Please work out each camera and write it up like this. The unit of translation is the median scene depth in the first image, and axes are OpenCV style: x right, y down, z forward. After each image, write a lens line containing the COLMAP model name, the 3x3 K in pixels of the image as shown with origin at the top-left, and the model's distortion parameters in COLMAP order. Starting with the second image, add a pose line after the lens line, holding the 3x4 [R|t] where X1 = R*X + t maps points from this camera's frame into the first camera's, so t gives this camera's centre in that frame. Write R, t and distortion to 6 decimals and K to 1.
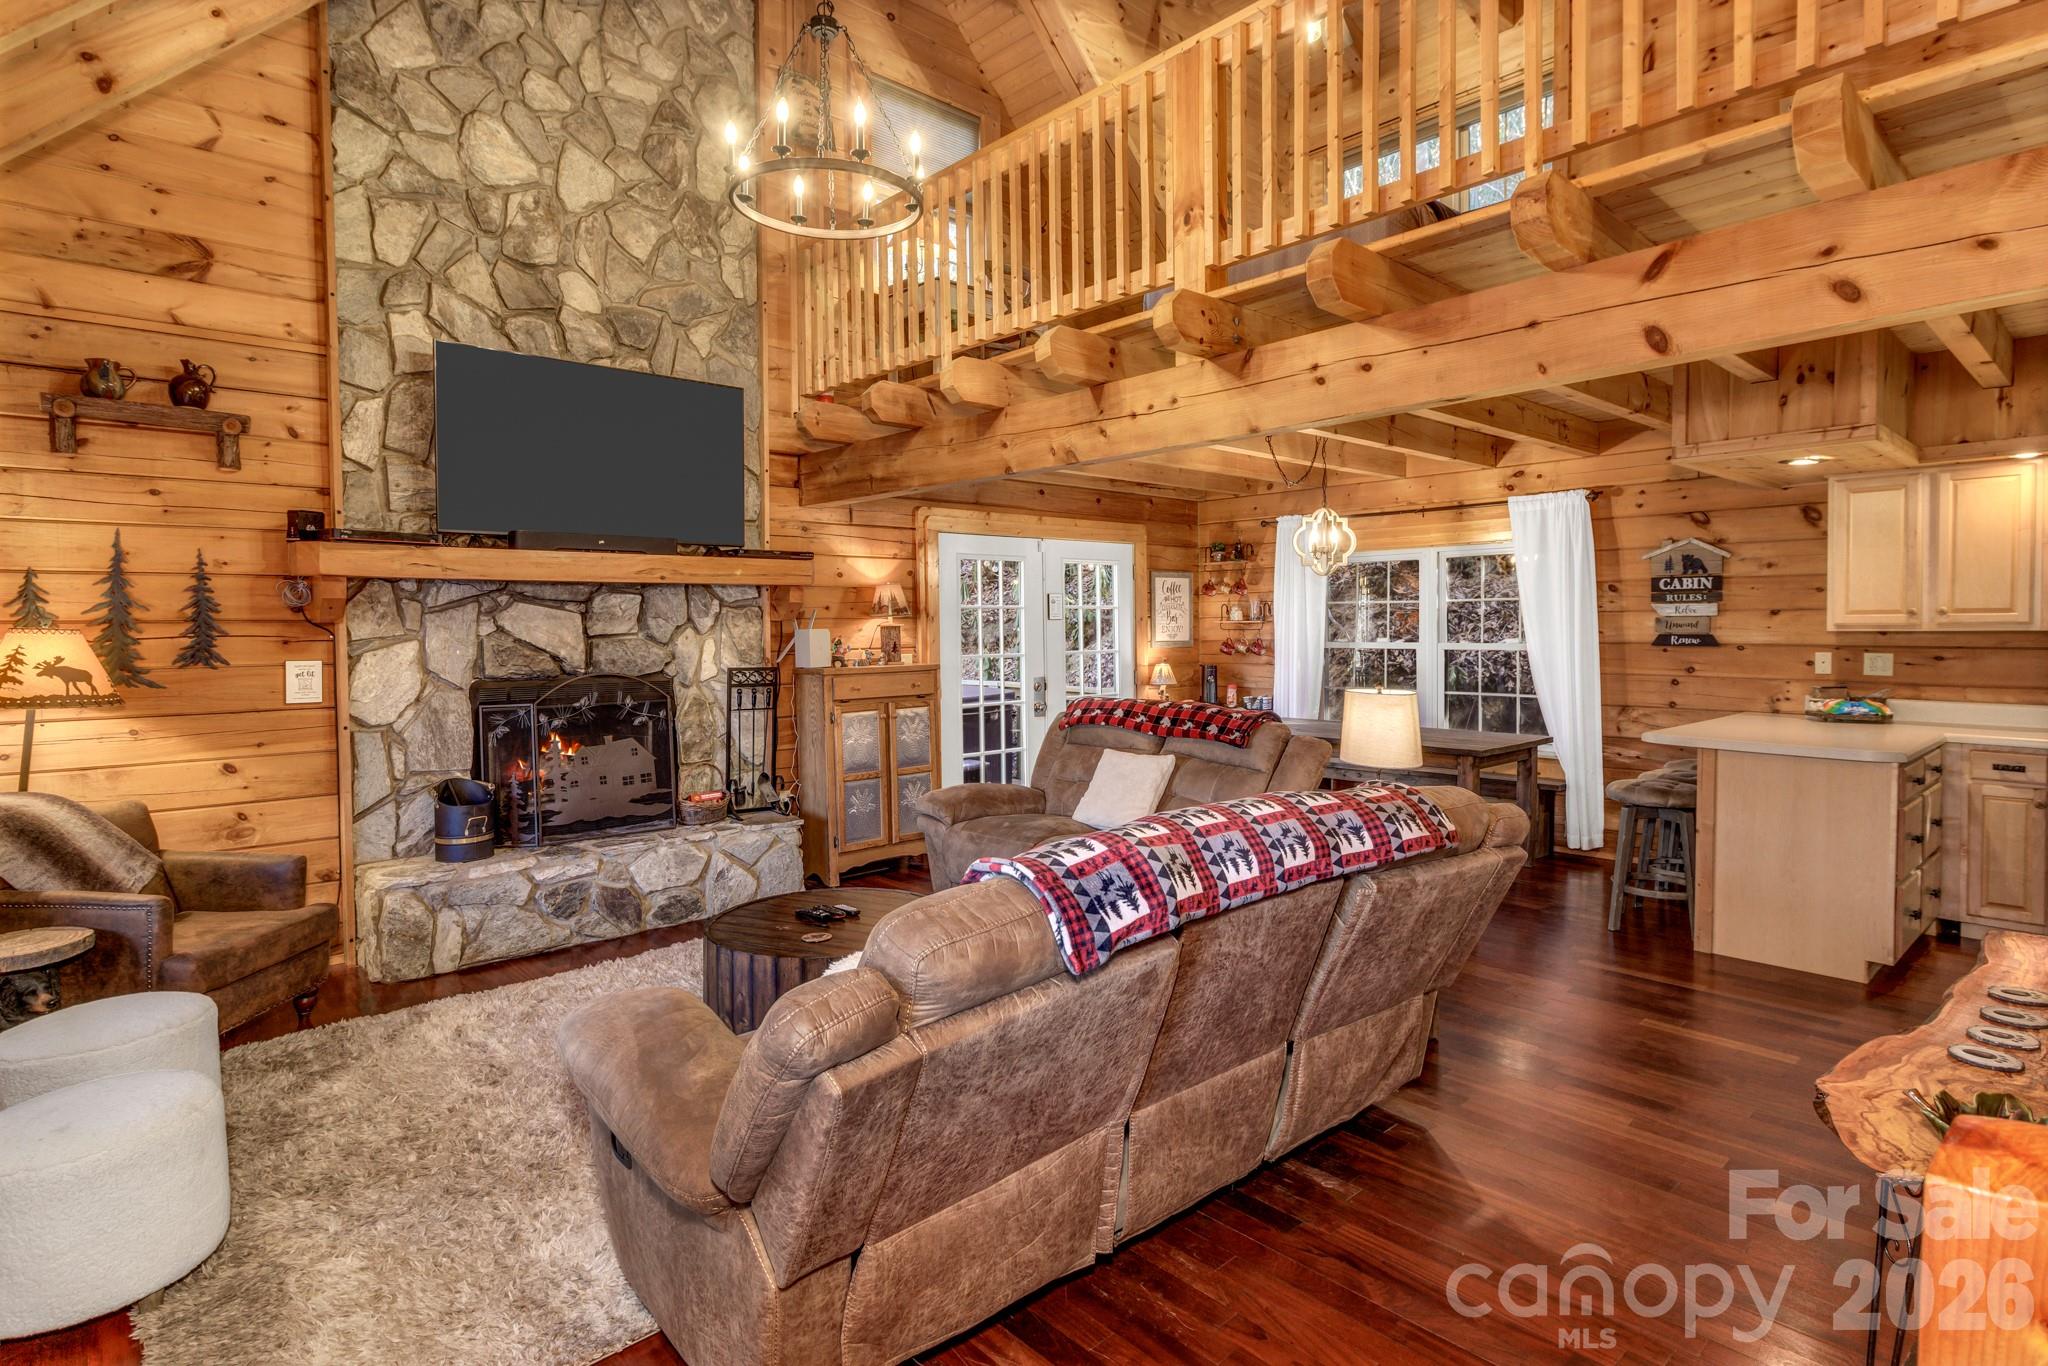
lens RADIAL K [[1041.7, 0, 1026.6], [0, 1041.7, 659.8], [0, 0, 1]] dist [0.002845, 0.000994]
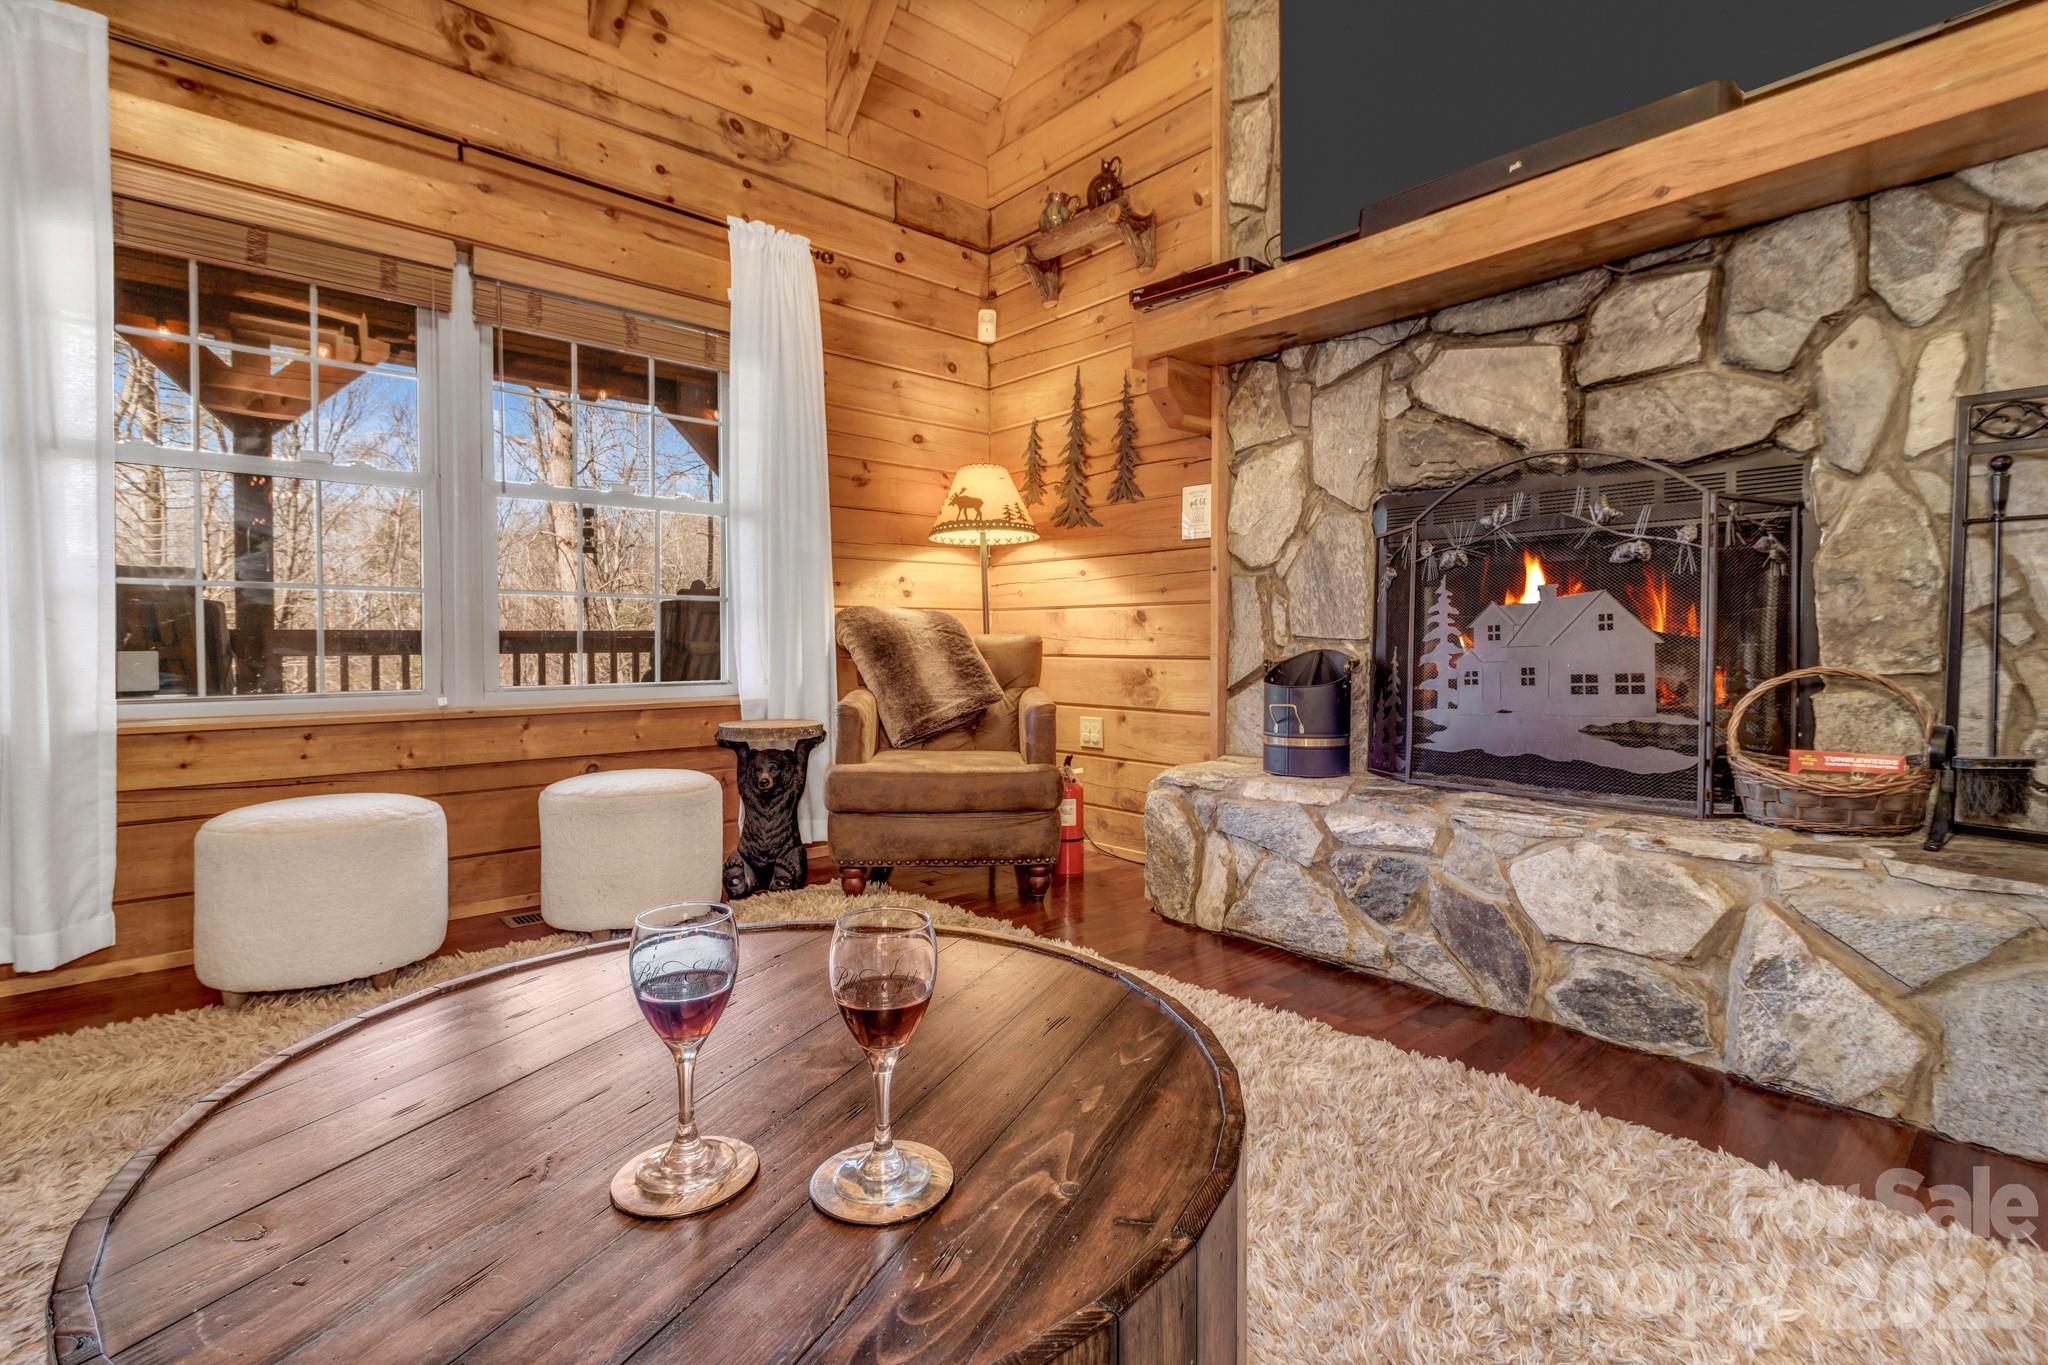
lens RADIAL K [[946.2, 0, 1027.5], [0, 946.2, 658.5], [0, 0, 1]] dist [0.003705, 0.000897]
pose [[-0.005625, 0.030458, -0.999520, 0.027144], [-0.029161, 0.999106, 0.030609, 0.097049], [0.999559, 0.029320, -0.004732, 0.745121]]
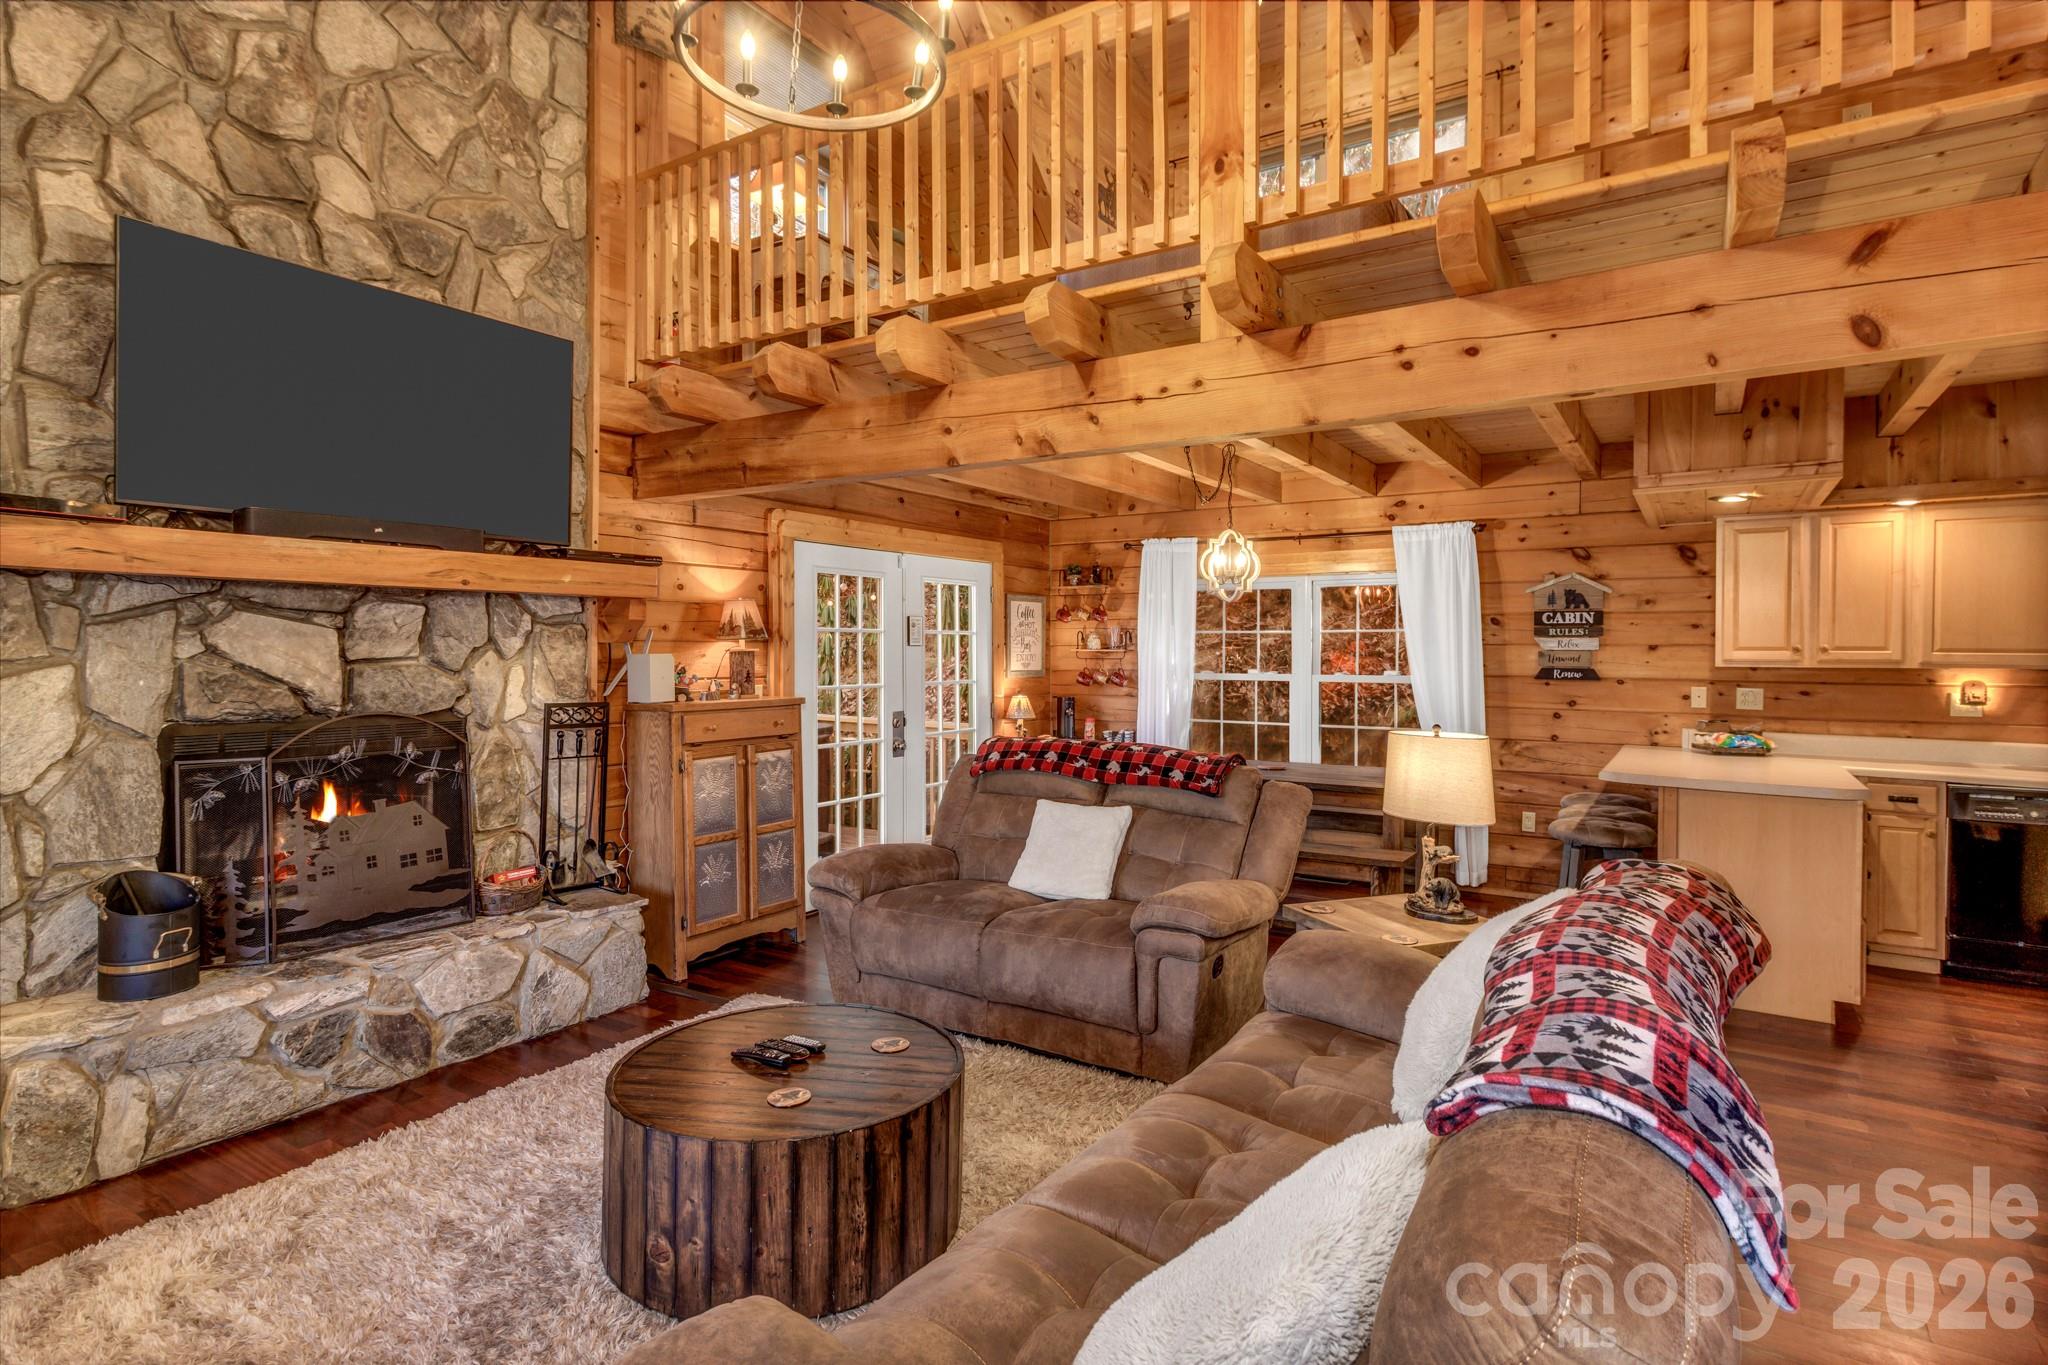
lens RADIAL K [[1041.7, 0, 1024.6], [0, 1041.7, 660.4], [0, 0, 1]] dist [0.002845, 0.000994]
pose [[0.966443, 0.009053, 0.256723, -0.152435], [-0.002483, 0.999661, -0.025903, -0.005248], [-0.256870, 0.024396, 0.966138, 0.182576]]
